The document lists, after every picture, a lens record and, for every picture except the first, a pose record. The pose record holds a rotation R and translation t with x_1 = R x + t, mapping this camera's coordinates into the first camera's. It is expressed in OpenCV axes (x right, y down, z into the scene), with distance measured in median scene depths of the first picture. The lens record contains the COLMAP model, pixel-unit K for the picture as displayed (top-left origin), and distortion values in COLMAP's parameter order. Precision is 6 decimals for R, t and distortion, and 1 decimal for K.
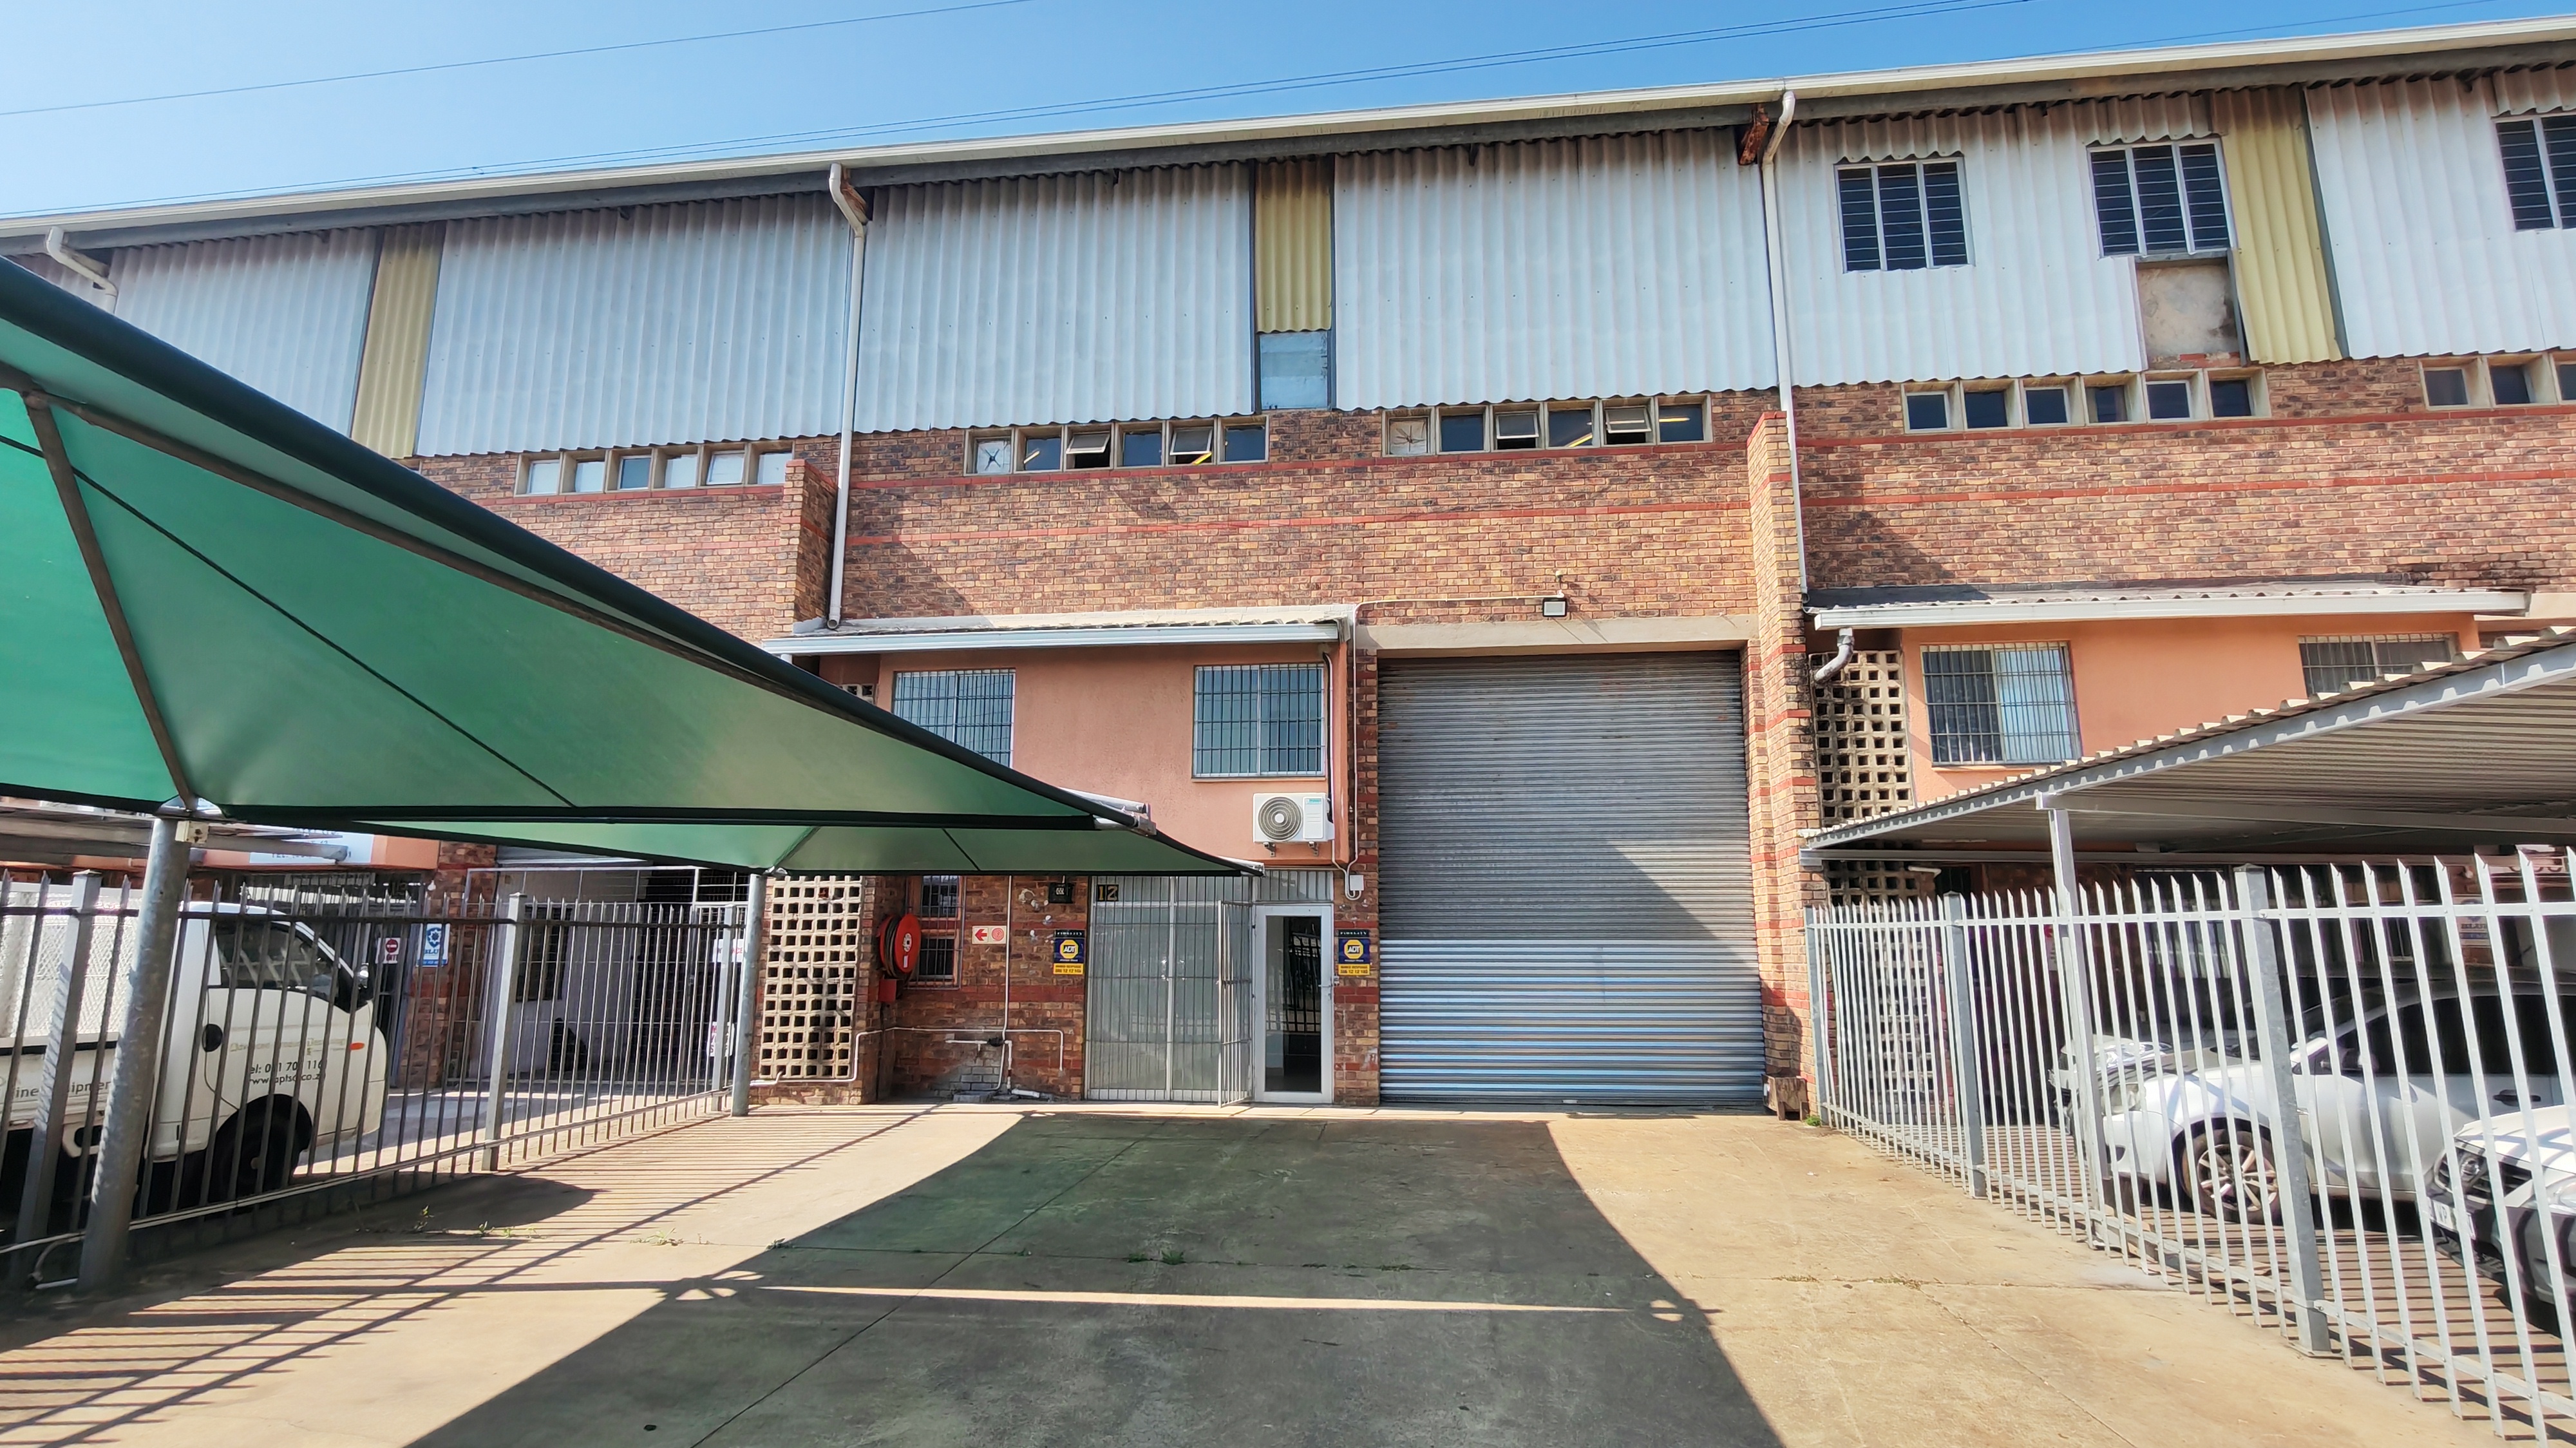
lens RADIAL K [[1183.5, 0, 1293.6], [0, 1183.5, 733.9], [0, 0, 1]] dist [-0.002931, 0.001527]
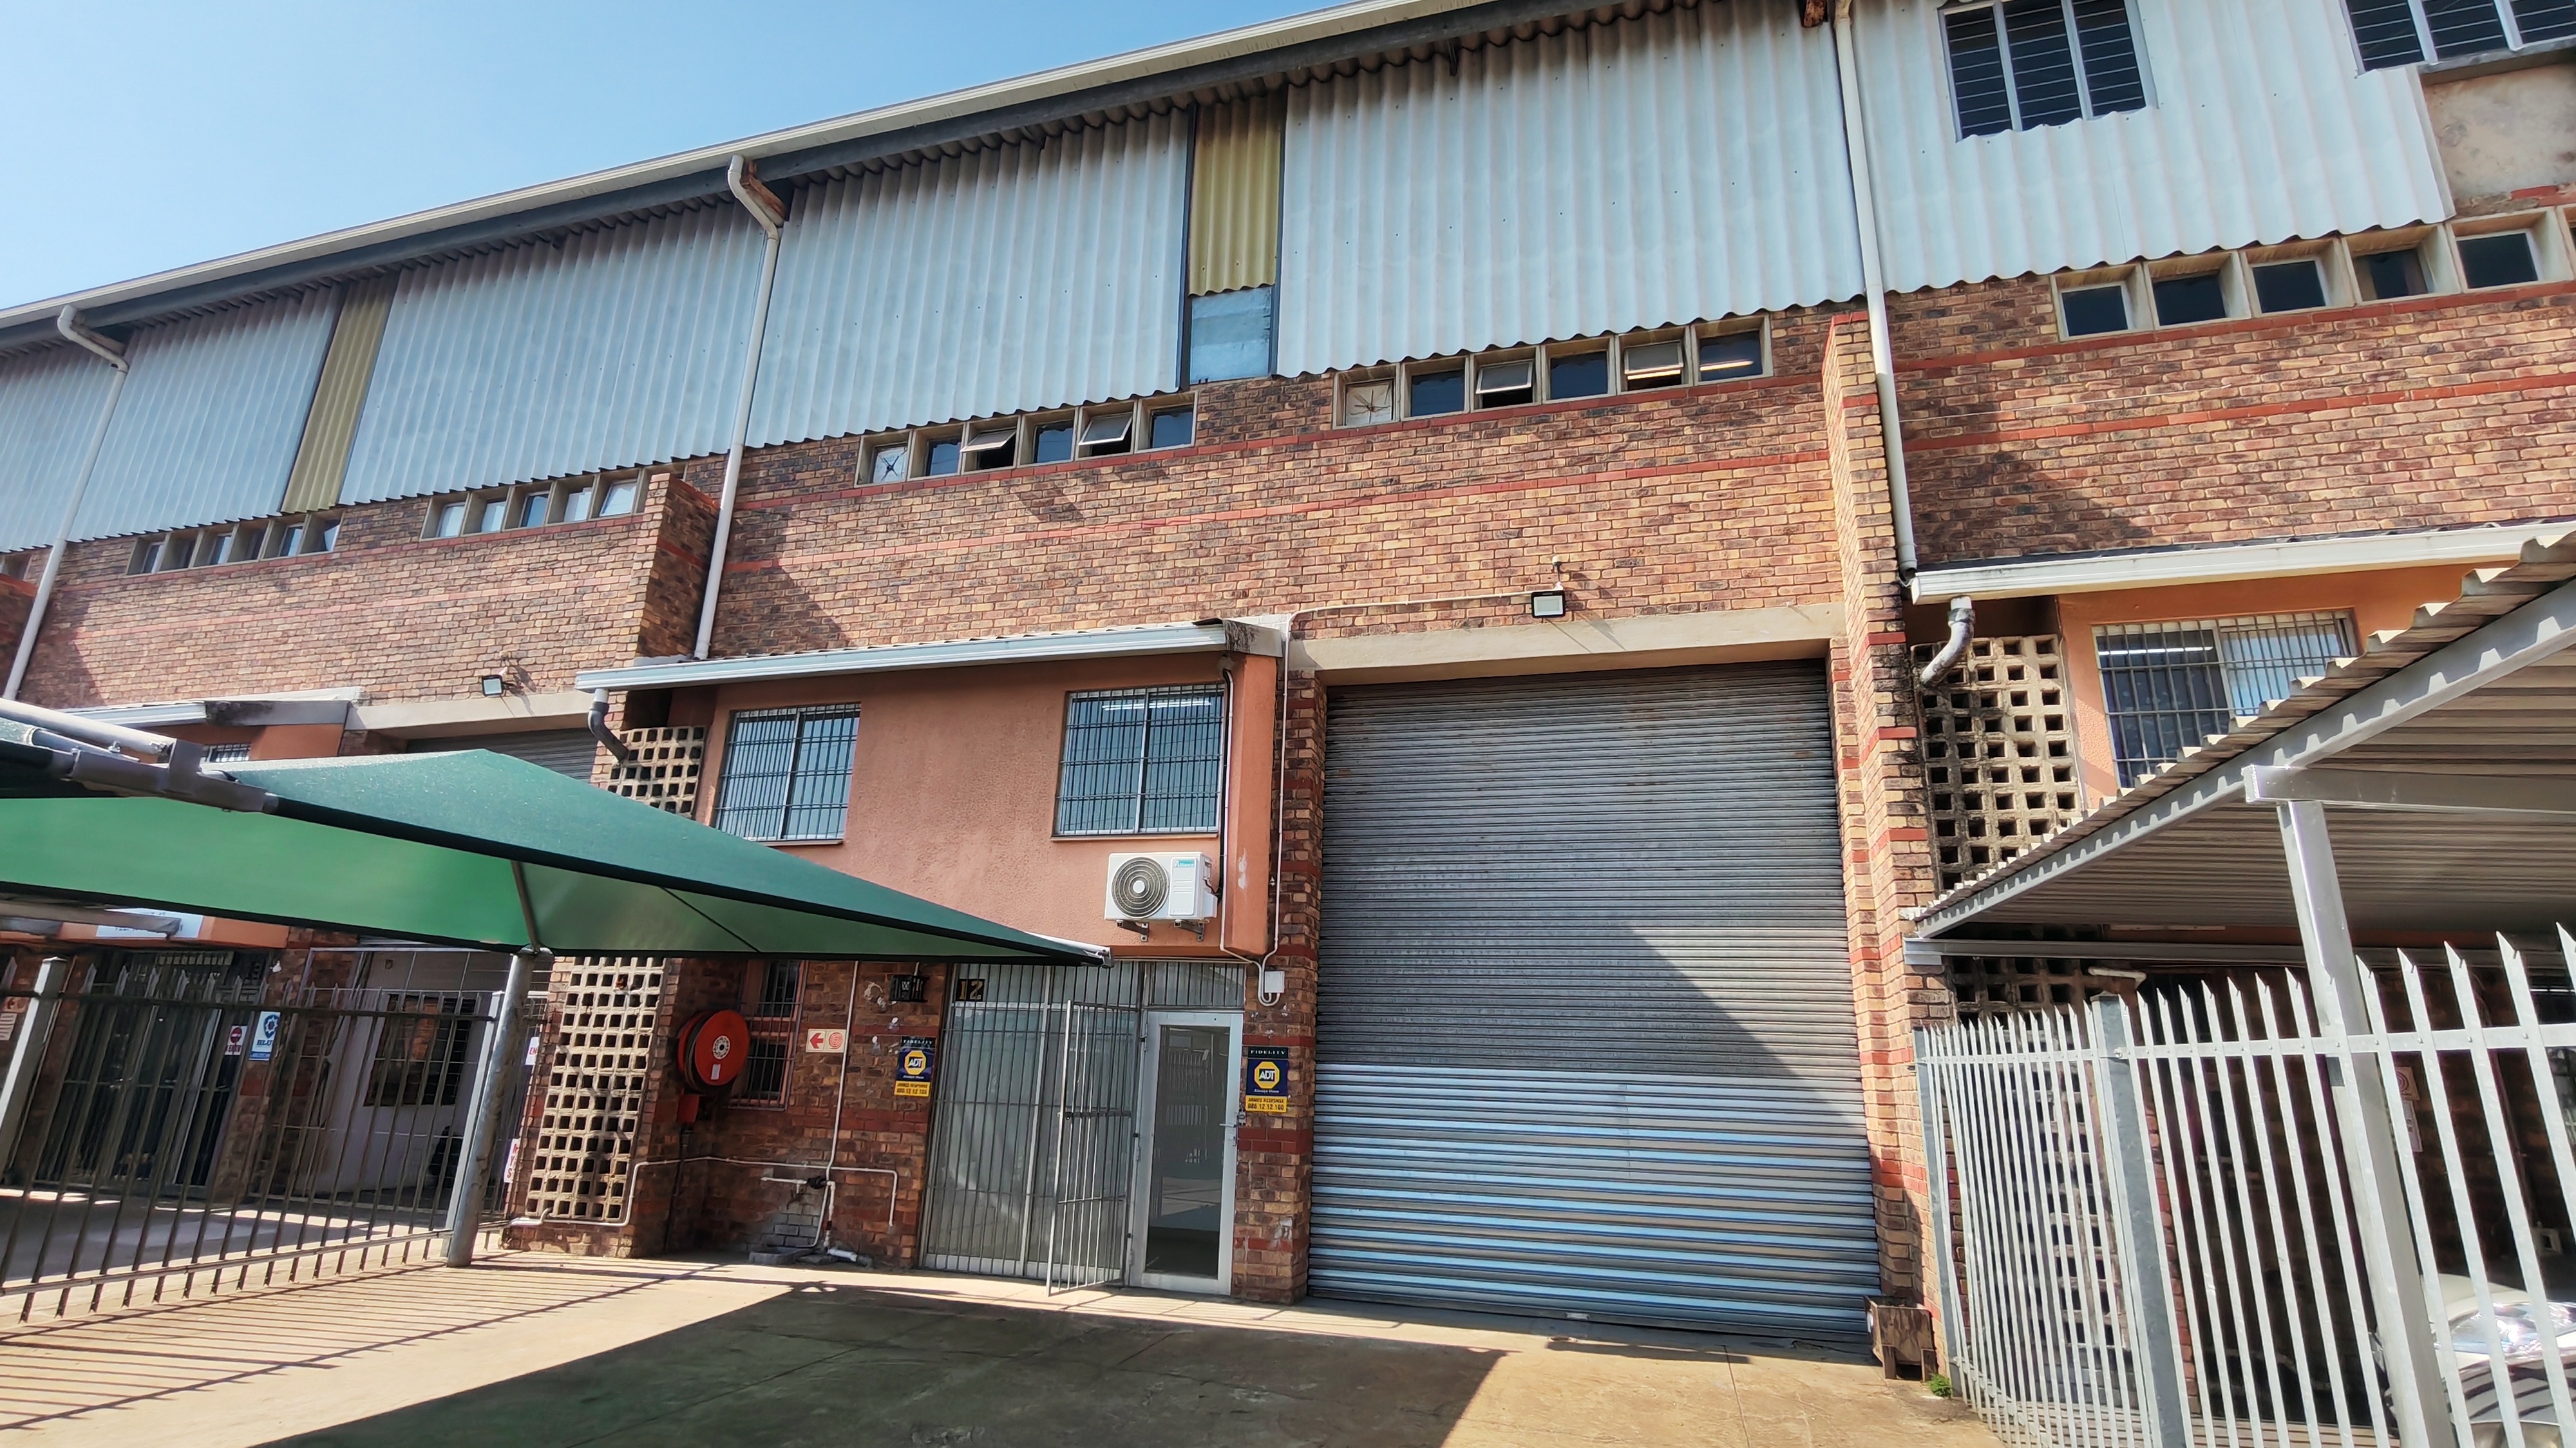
lens RADIAL K [[1183.5, 0, 1289.6], [0, 1183.5, 734.4], [0, 0, 1]] dist [-0.002931, 0.001527]
pose [[0.984623, -0.016242, -0.173938, 0.186923], [-0.001654, 0.994758, -0.102248, 0.047009], [0.174687, 0.100963, 0.979434, 0.262770]]
